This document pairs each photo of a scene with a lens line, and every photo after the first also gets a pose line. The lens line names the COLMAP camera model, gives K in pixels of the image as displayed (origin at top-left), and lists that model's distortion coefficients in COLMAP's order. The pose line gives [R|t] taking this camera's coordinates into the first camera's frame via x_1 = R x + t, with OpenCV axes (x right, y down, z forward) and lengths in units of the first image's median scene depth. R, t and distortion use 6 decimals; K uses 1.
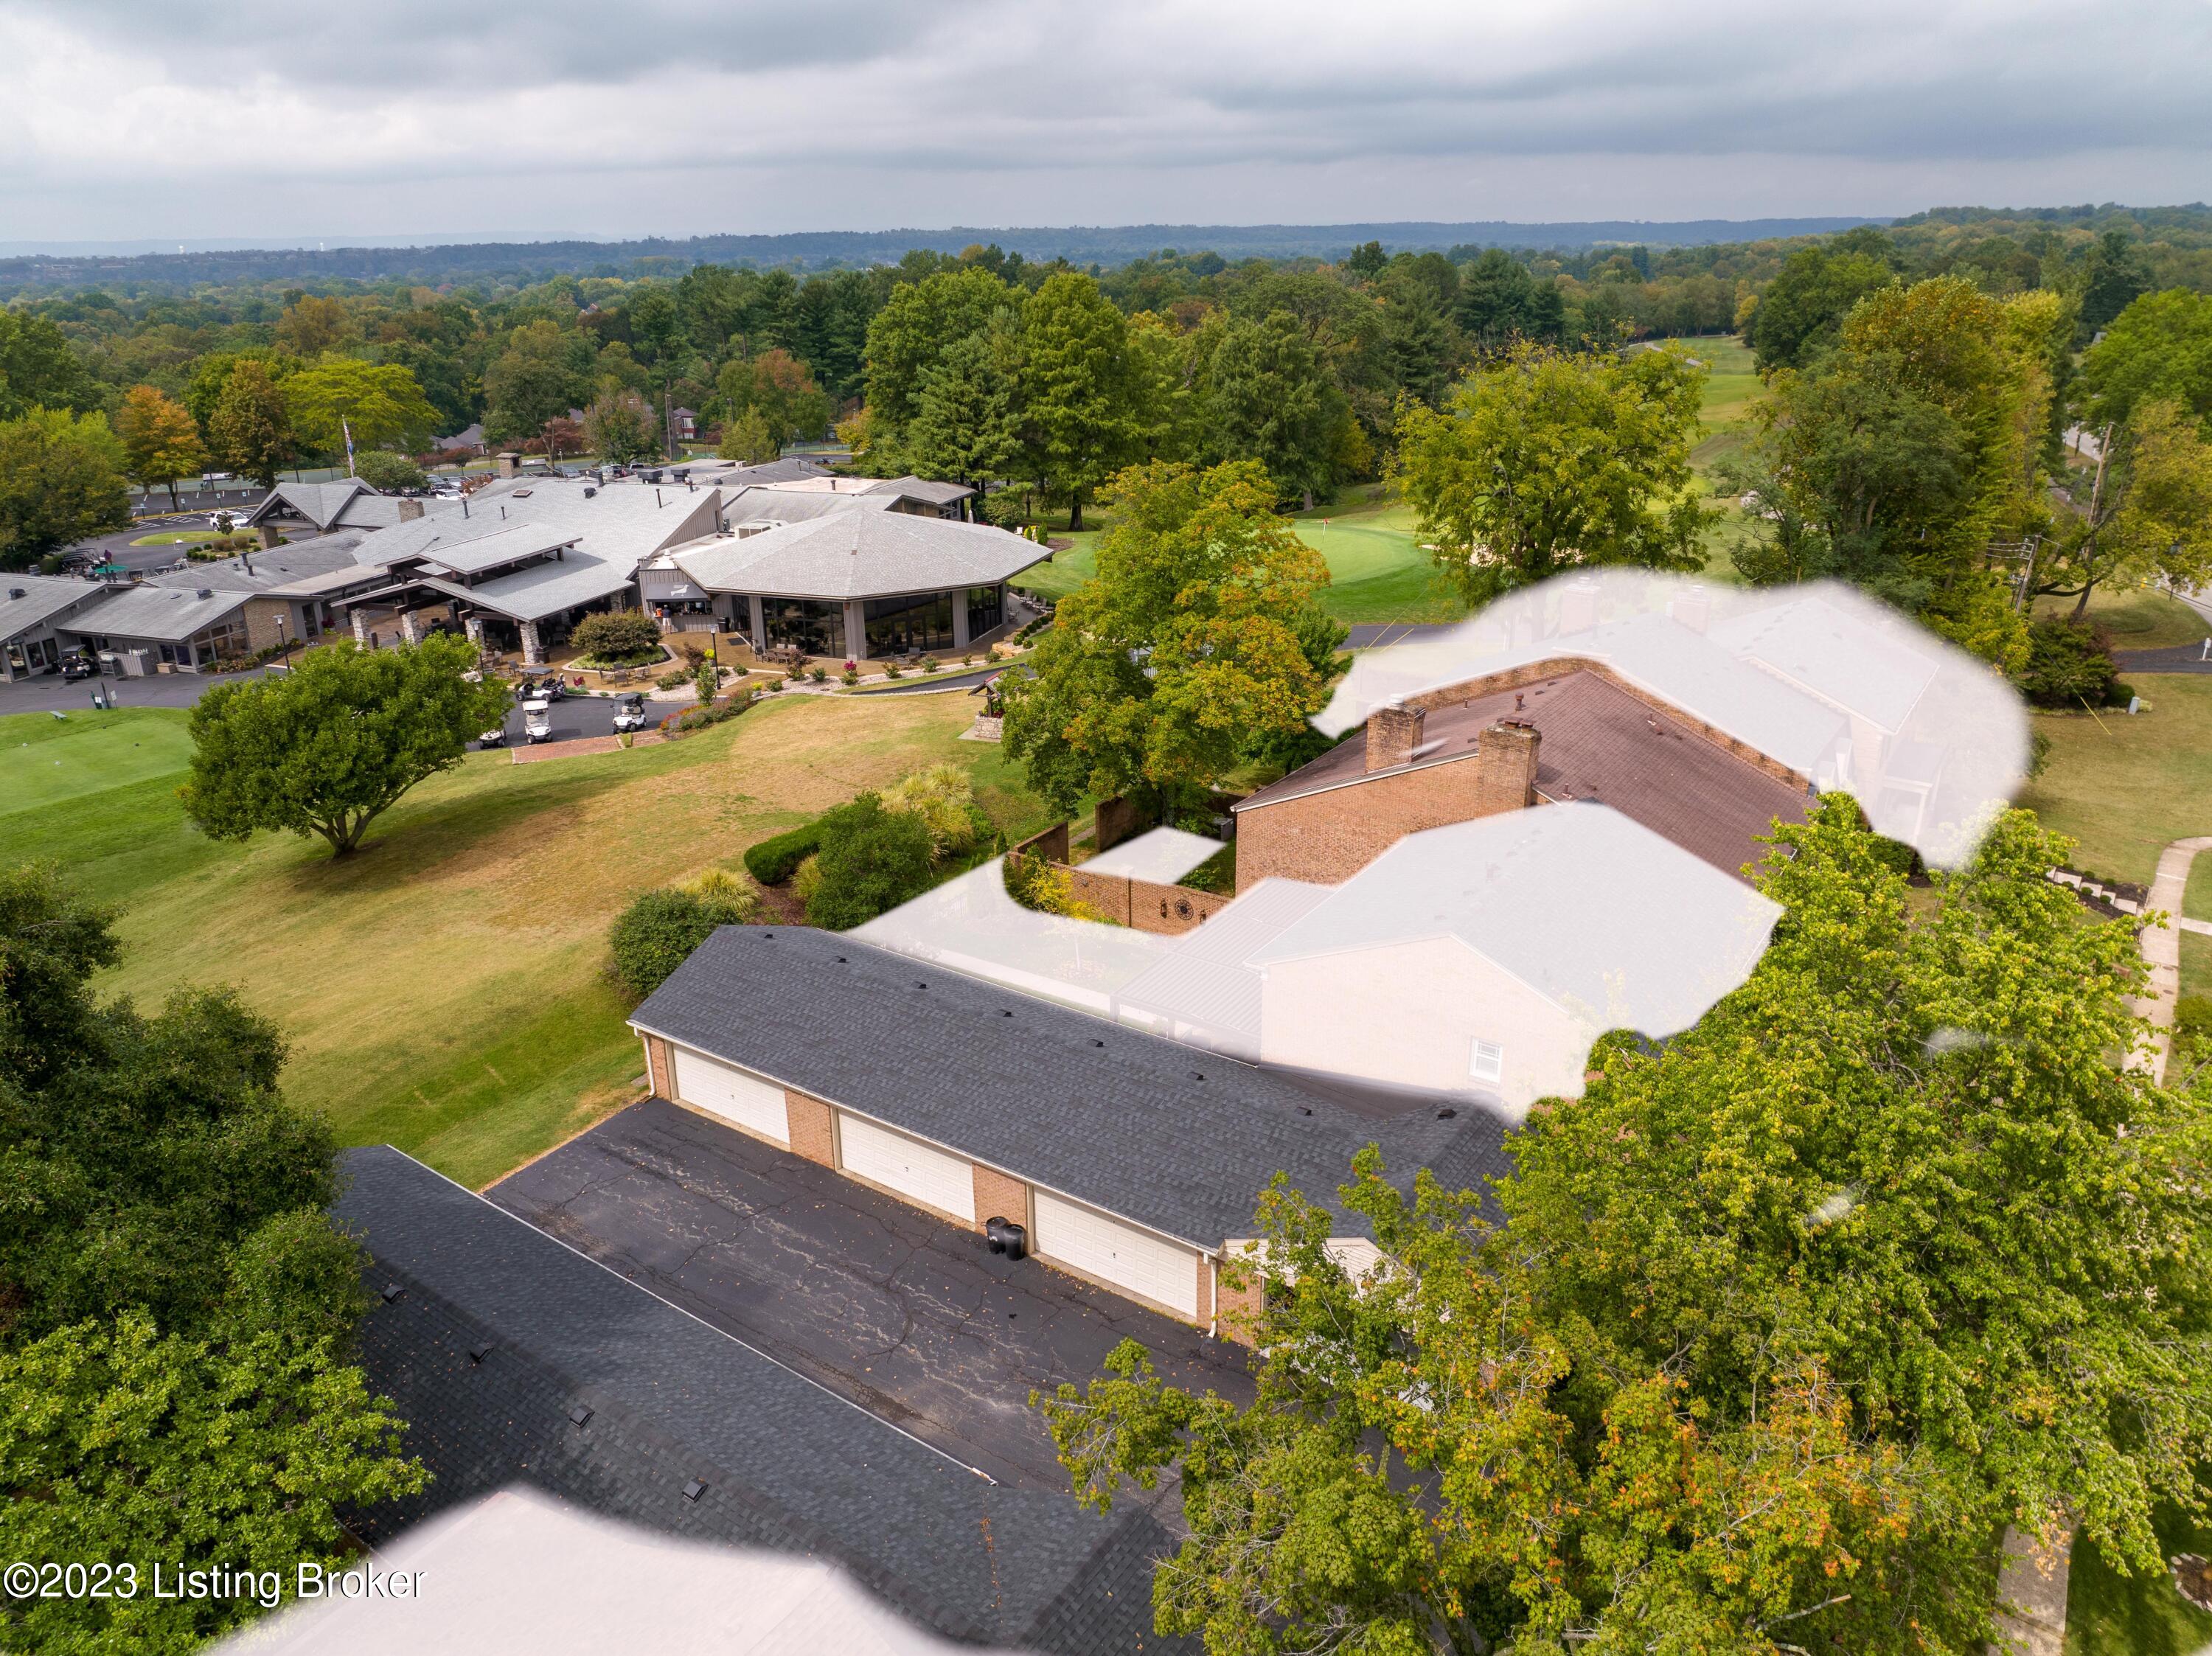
lens RADIAL K [[1543.8, 0, 1106.0], [0, 1543.8, 828.0], [0, 0, 1]] dist [-0.040967, -0.000606]
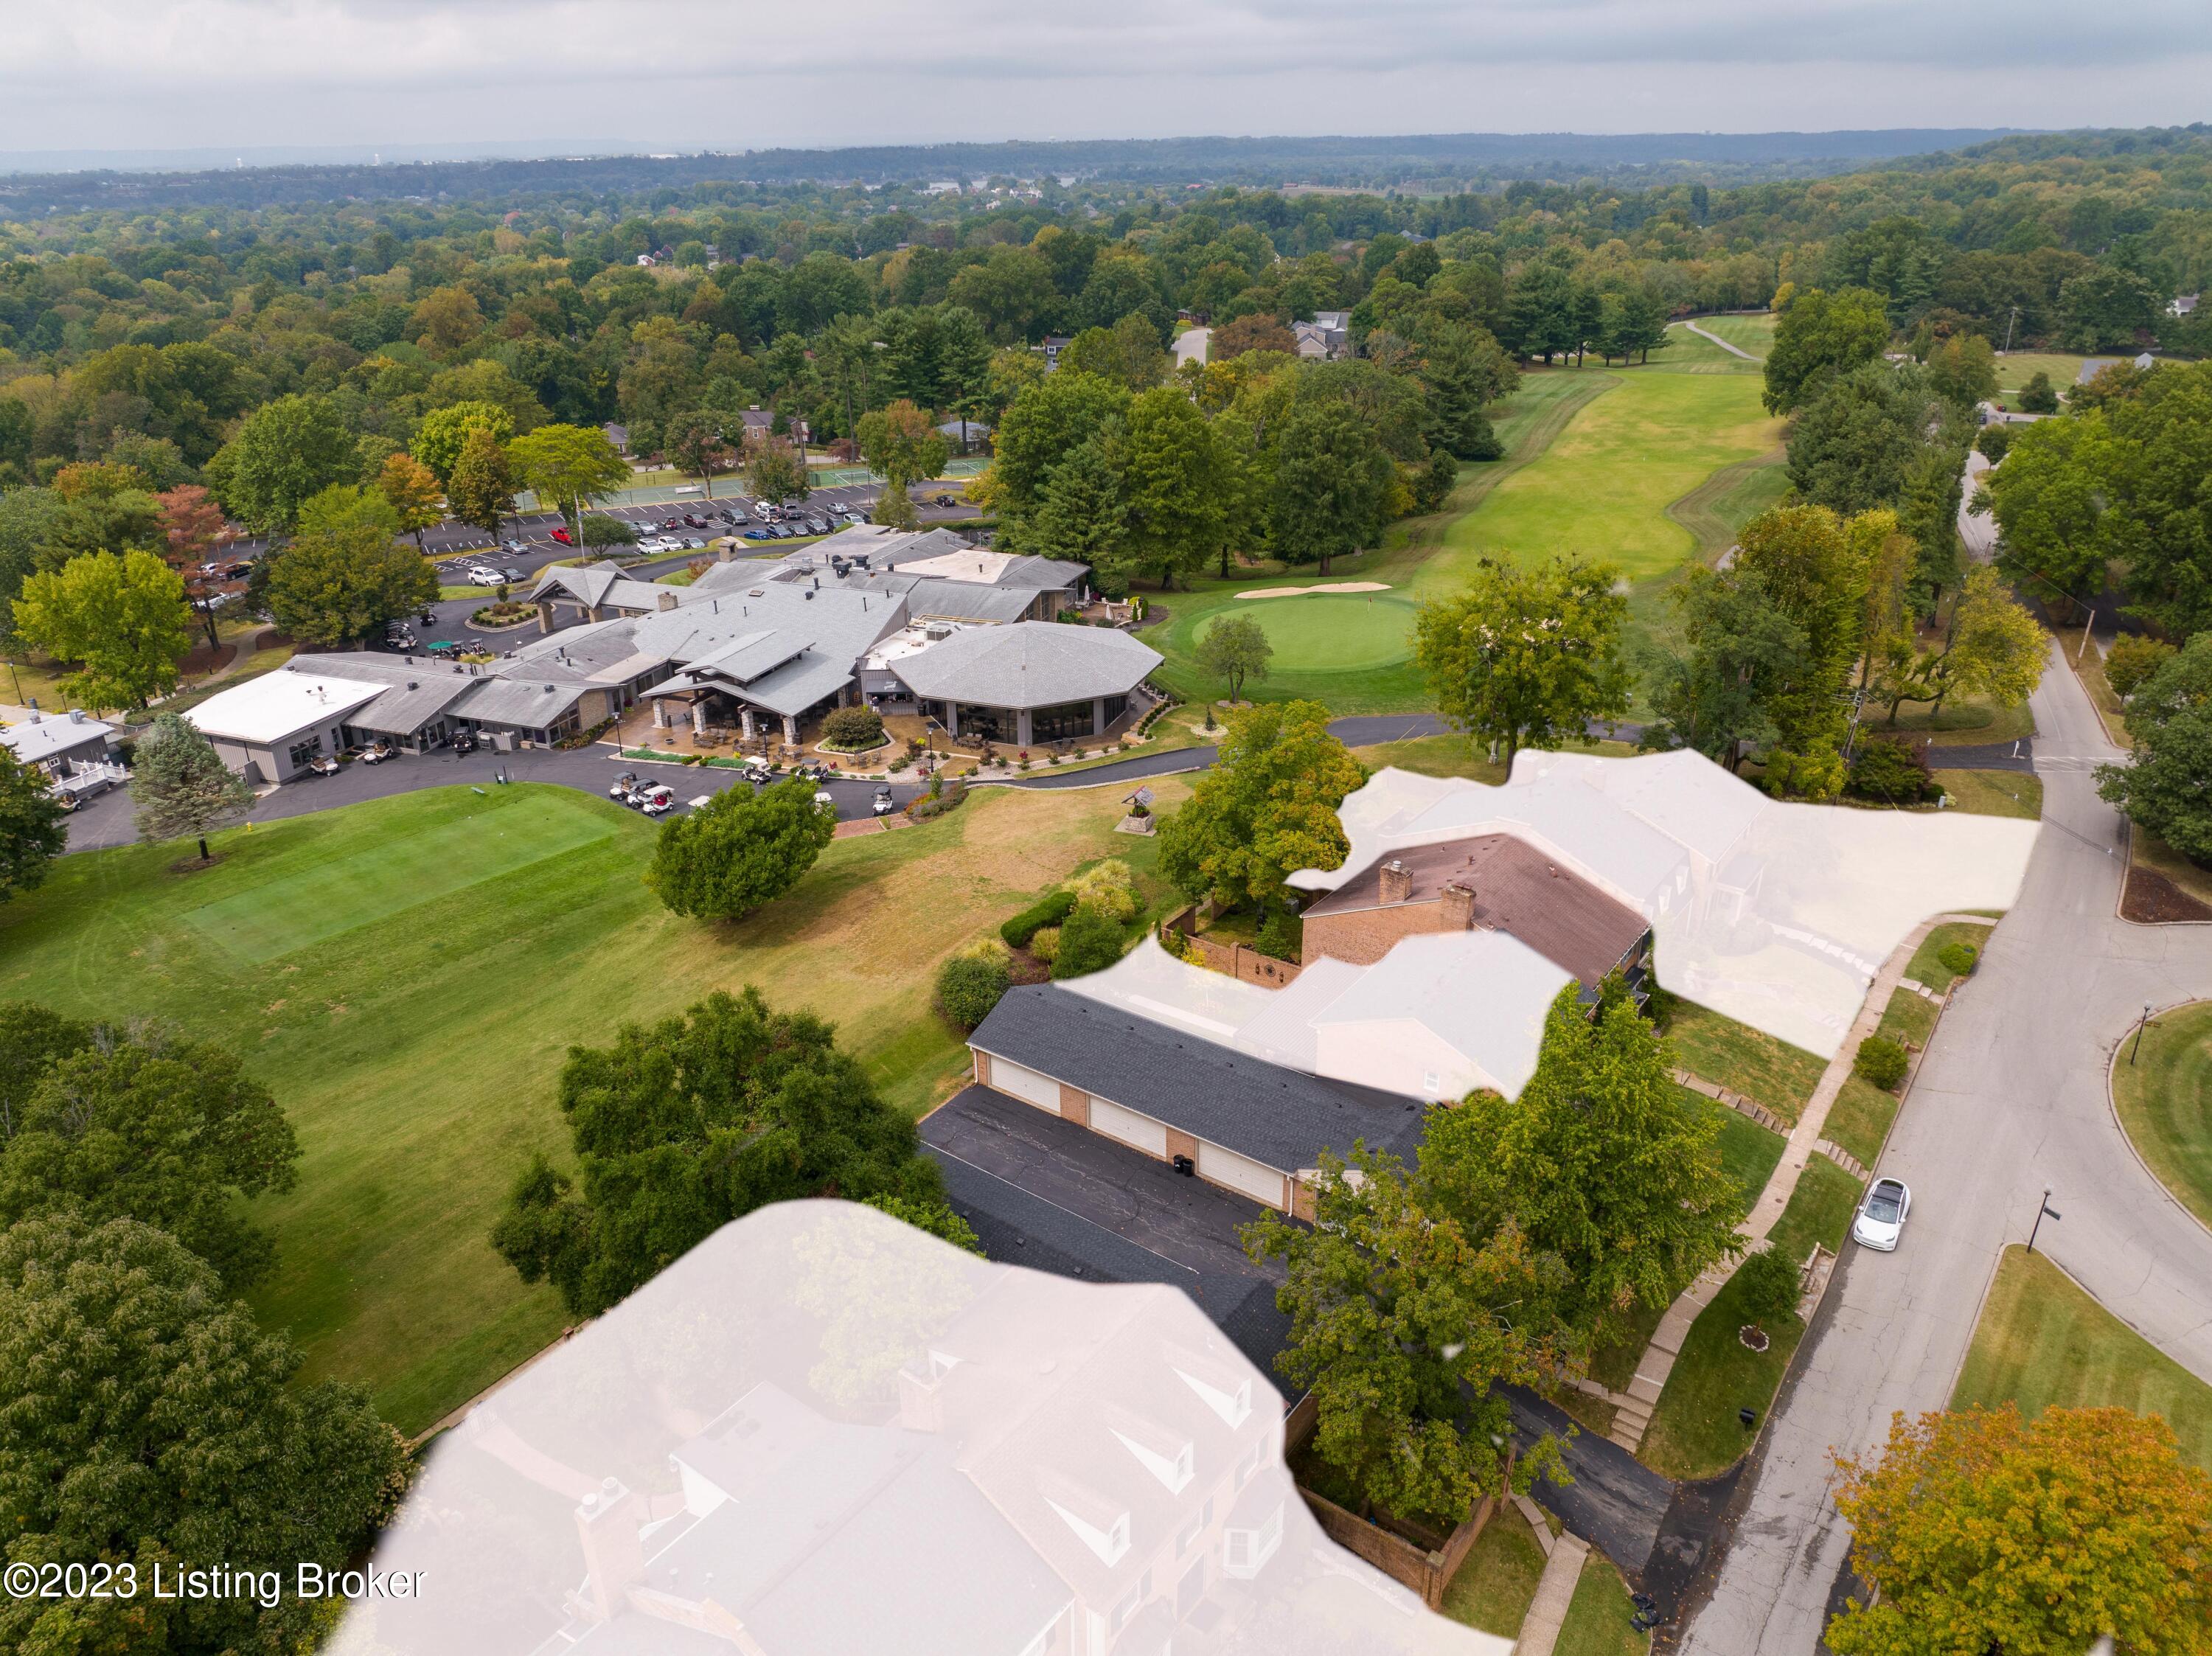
lens RADIAL K [[1518.8, 0, 1116.2], [0, 1518.8, 854.8], [0, 0, 1]] dist [-0.036300, -0.003500]
pose [[0.999592, 0.014814, -0.024437, -0.045852], [-0.013108, 0.997562, 0.068540, -0.108111], [0.025393, -0.068192, 0.997349, -0.375675]]
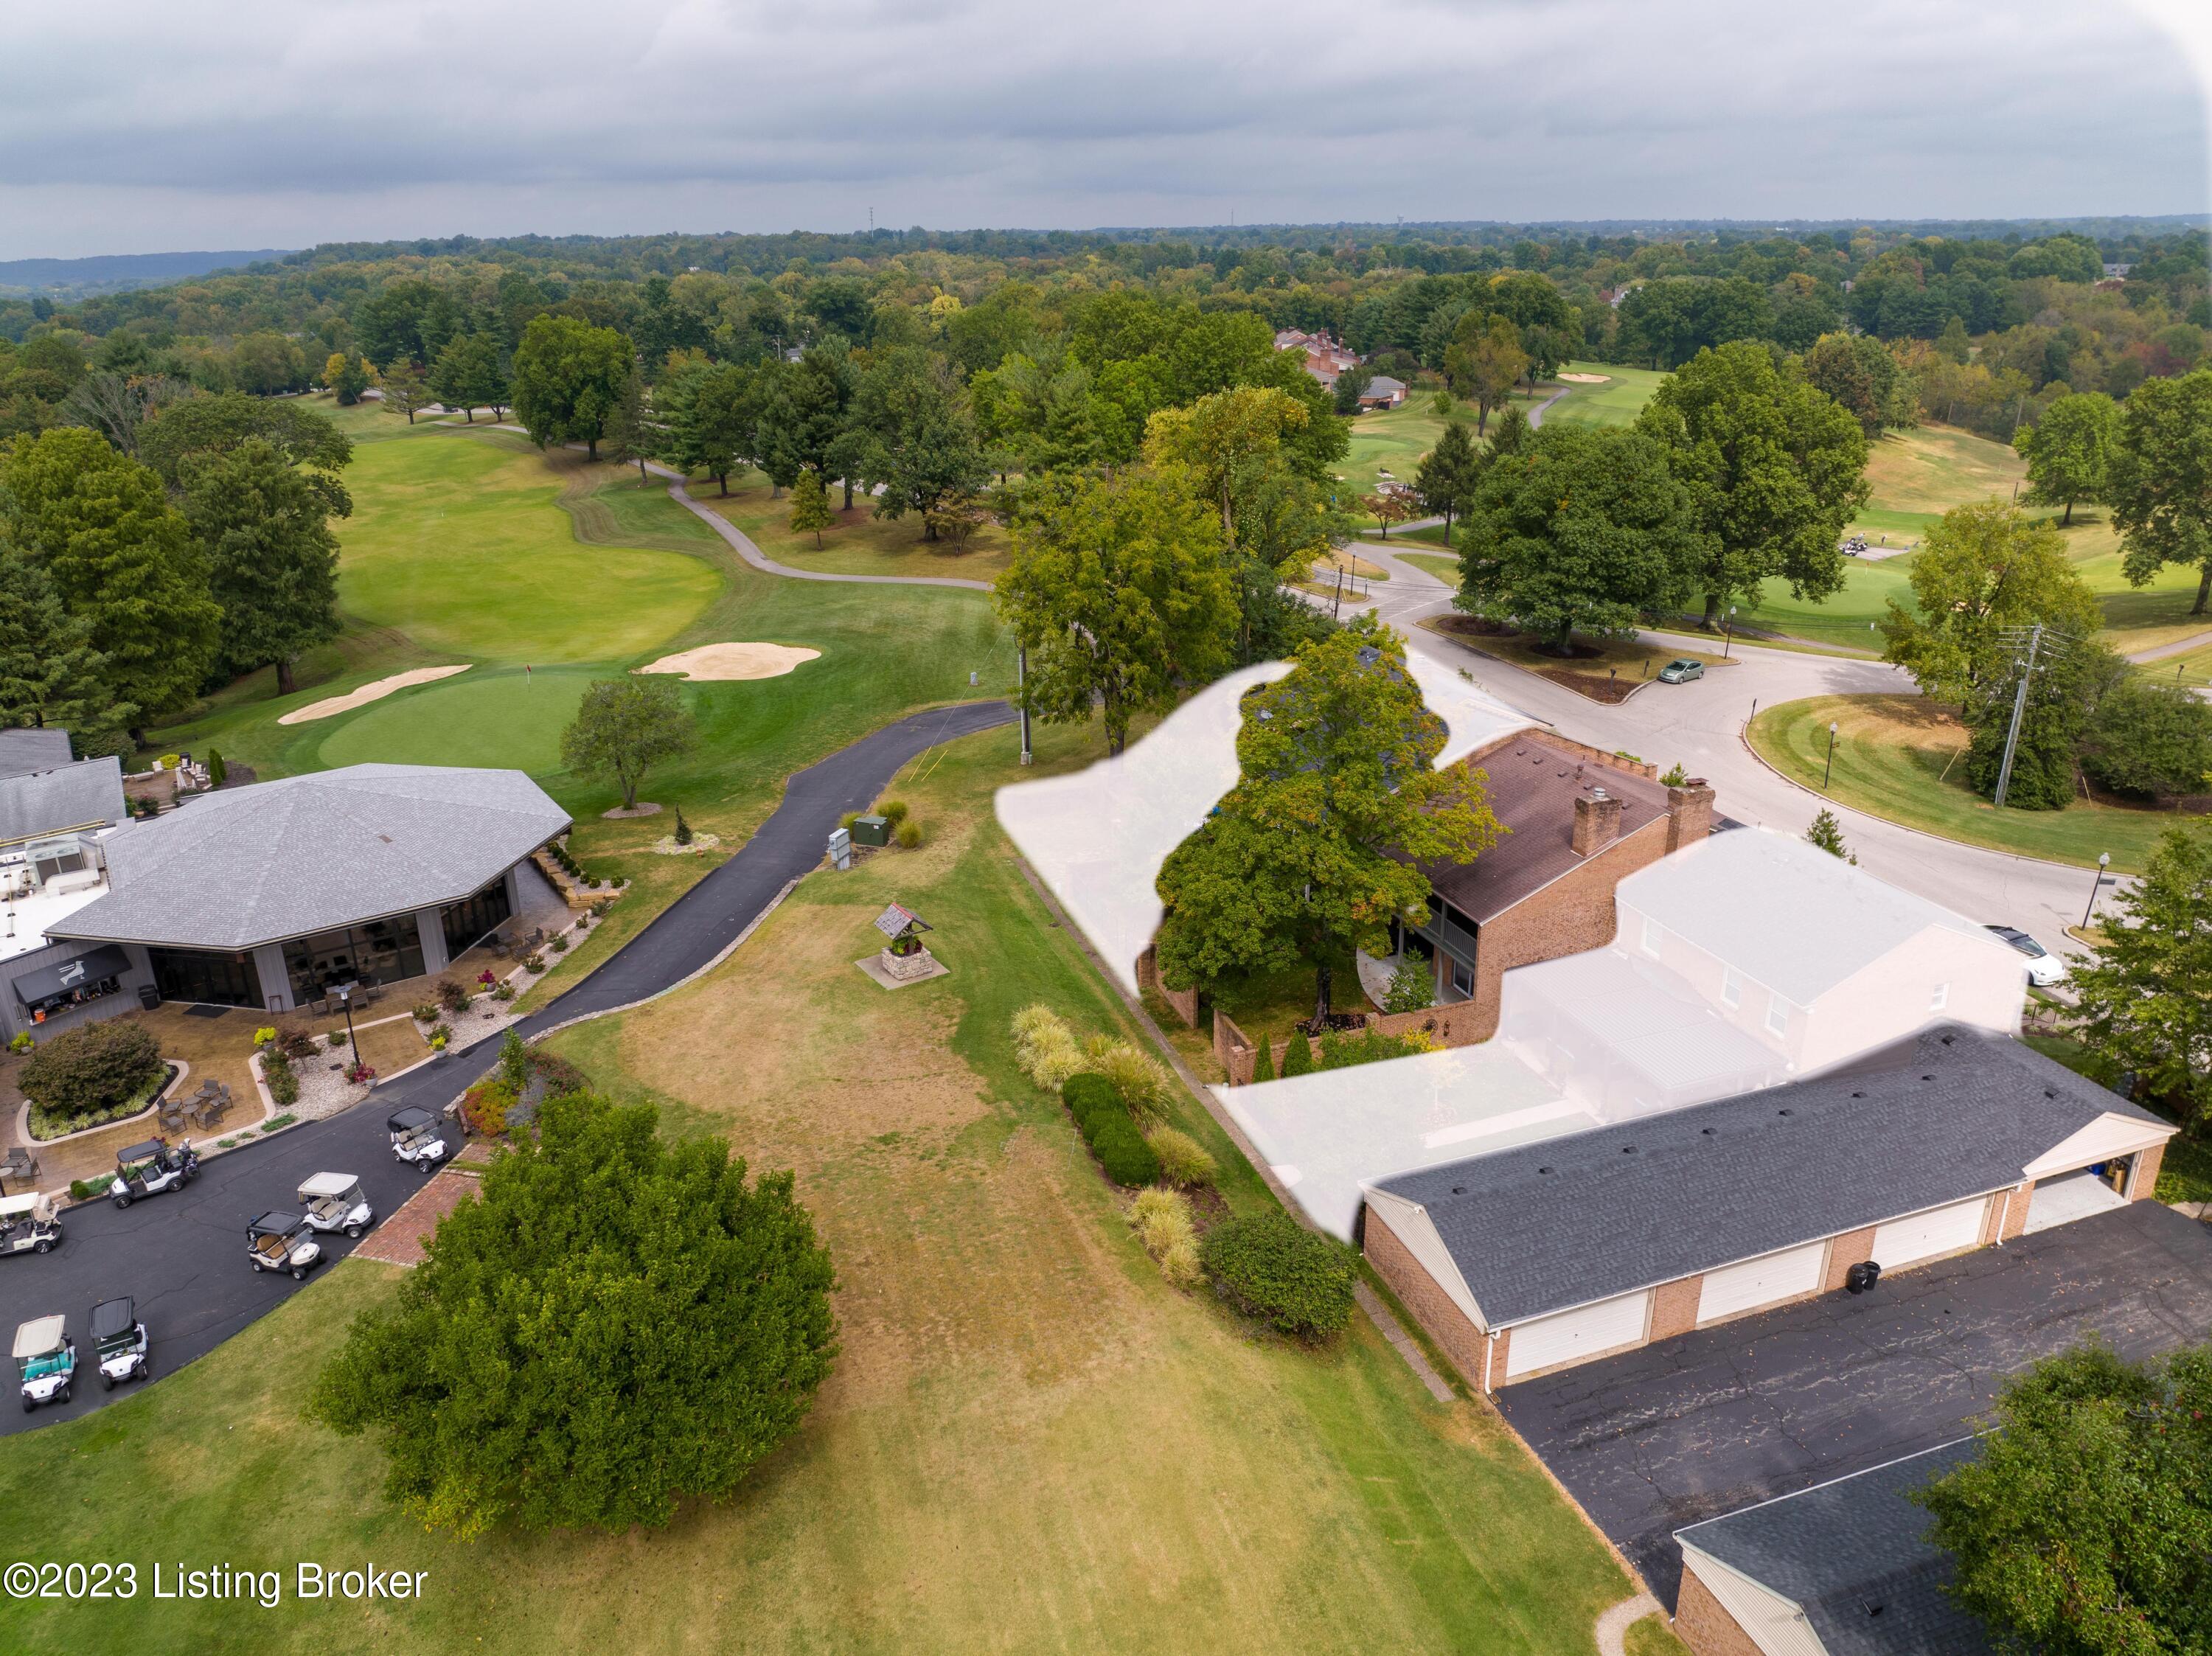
lens RADIAL K [[1518.8, 0, 1116.2], [0, 1518.8, 854.8], [0, 0, 1]] dist [-0.036300, -0.003500]
pose [[0.592821, -0.300641, 0.747114, -0.515629], [0.300320, 0.943315, 0.141295, -0.171690], [-0.747243, 0.140610, 0.649505, 0.258218]]
